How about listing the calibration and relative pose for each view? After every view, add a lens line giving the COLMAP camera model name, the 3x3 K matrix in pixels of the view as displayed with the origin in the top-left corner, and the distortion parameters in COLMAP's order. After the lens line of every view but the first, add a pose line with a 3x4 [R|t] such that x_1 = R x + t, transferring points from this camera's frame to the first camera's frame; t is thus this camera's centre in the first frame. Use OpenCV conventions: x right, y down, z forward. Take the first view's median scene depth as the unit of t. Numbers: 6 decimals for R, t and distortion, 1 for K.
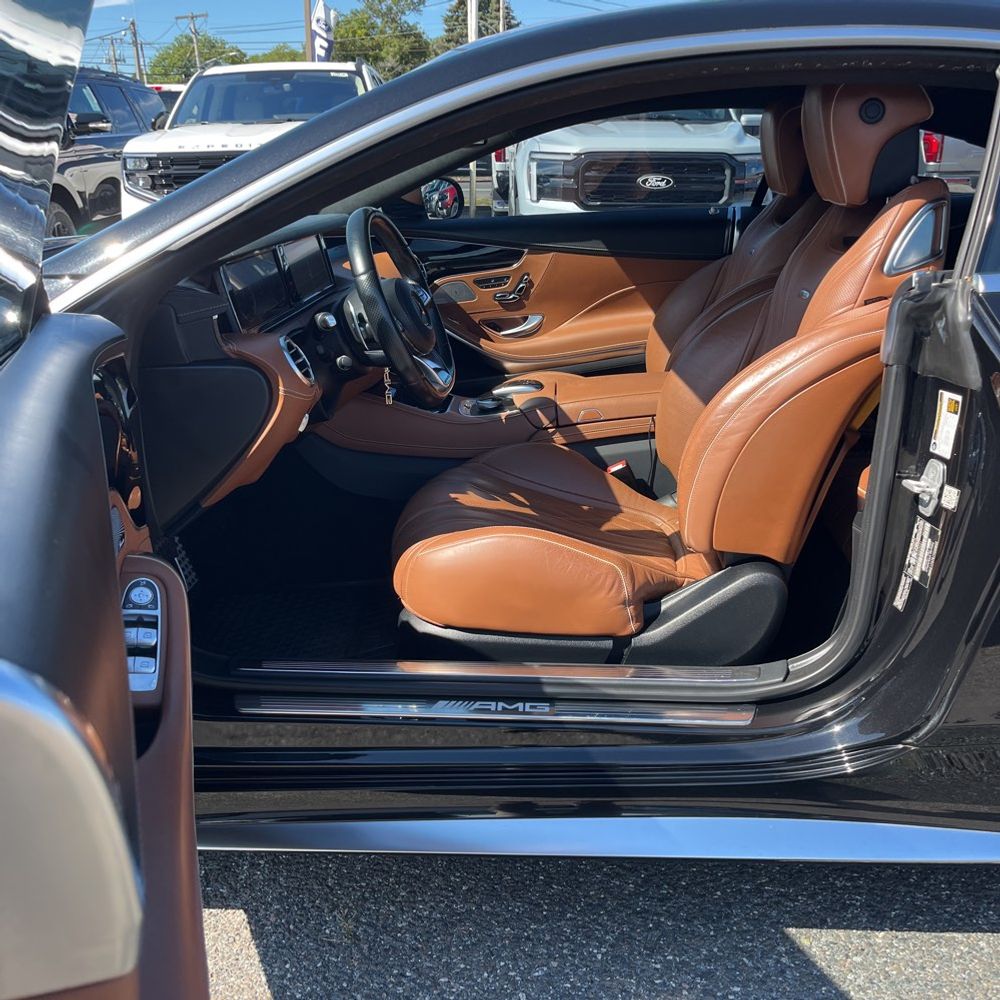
lens RADIAL K [[1021.5, 0, 494.3], [0, 1021.5, 509.6], [0, 0, 1]] dist [0.018254, 0.000000]
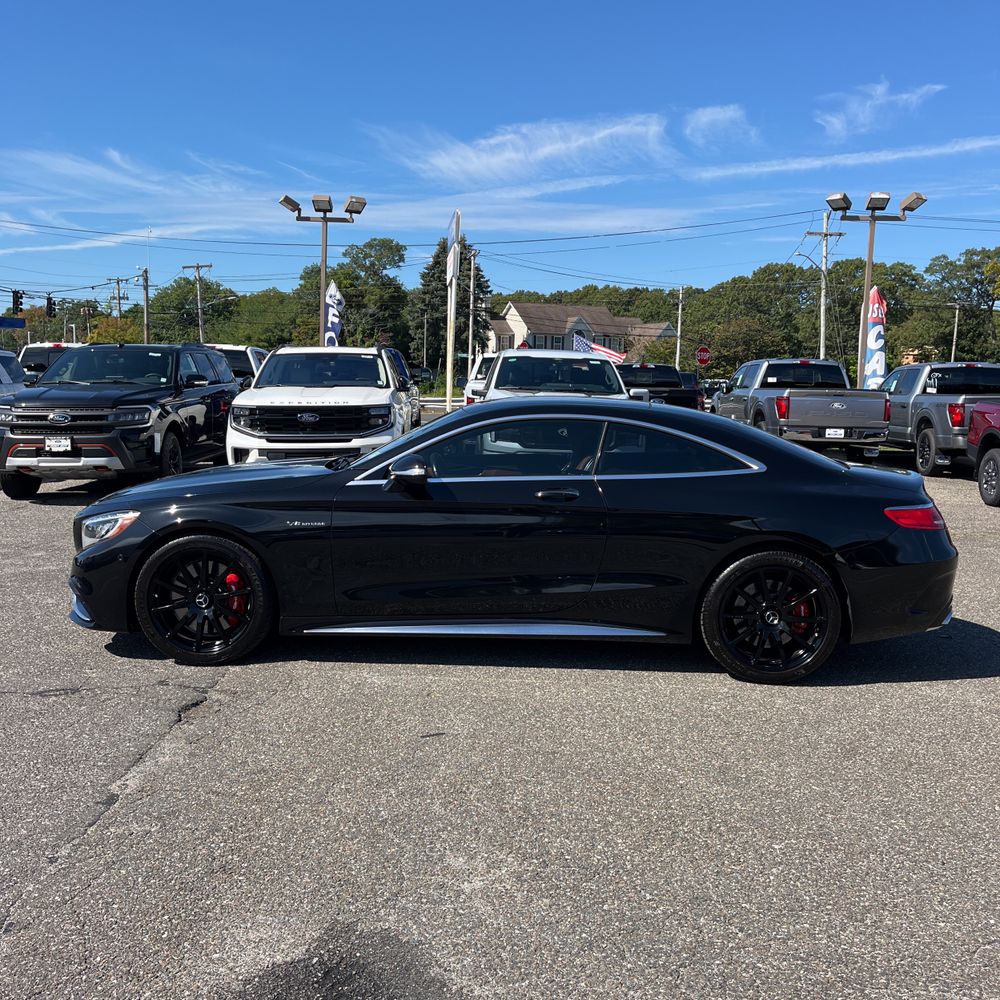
lens RADIAL K [[1021.5, 0, 507.1], [0, 1021.5, 499.3], [0, 0, 1]] dist [0.018254, 0.000000]
pose [[0.998626, 0.024108, 0.046524, -0.009187], [-0.013165, 0.974828, -0.222568, 0.114696], [-0.050718, 0.221649, 0.973807, -0.431596]]
